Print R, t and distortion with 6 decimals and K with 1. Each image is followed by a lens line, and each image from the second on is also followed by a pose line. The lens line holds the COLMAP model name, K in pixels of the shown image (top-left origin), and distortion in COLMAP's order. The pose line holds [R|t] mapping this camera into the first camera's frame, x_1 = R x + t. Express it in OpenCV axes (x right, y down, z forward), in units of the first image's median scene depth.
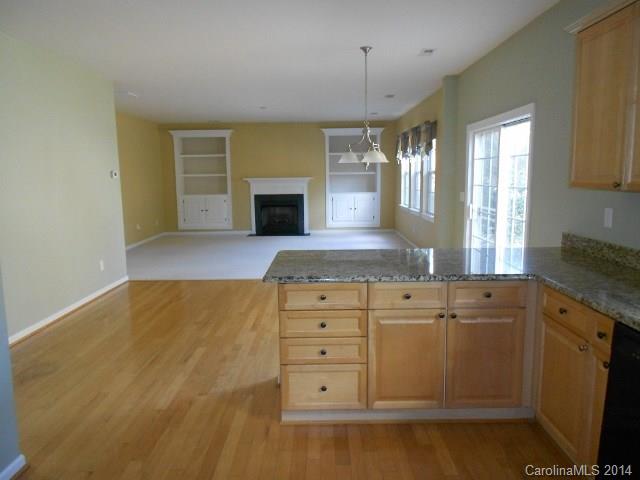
lens RADIAL K [[482.8, 0, 319.9], [0, 482.8, 236.9], [0, 0, 1]] dist [0.007225, 0.003221]
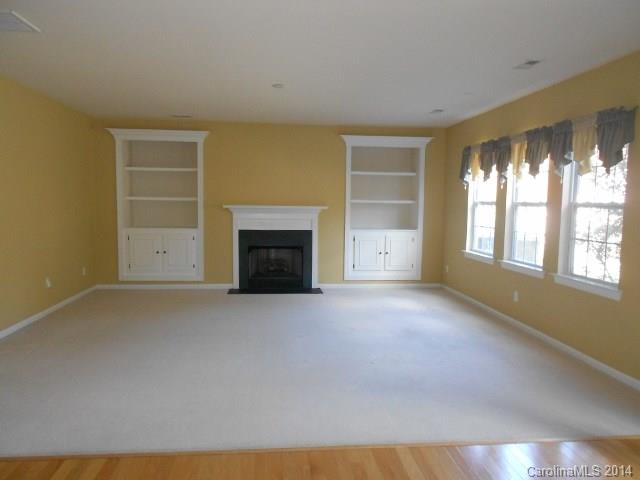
lens RADIAL K [[482.8, 0, 319.5], [0, 482.8, 243.8], [0, 0, 1]] dist [0.007225, 0.003221]
pose [[0.994014, 0.016059, 0.108067, -0.096758], [-0.011808, 0.999135, -0.039868, -0.043100], [-0.108614, 0.038353, 0.993344, 0.327634]]
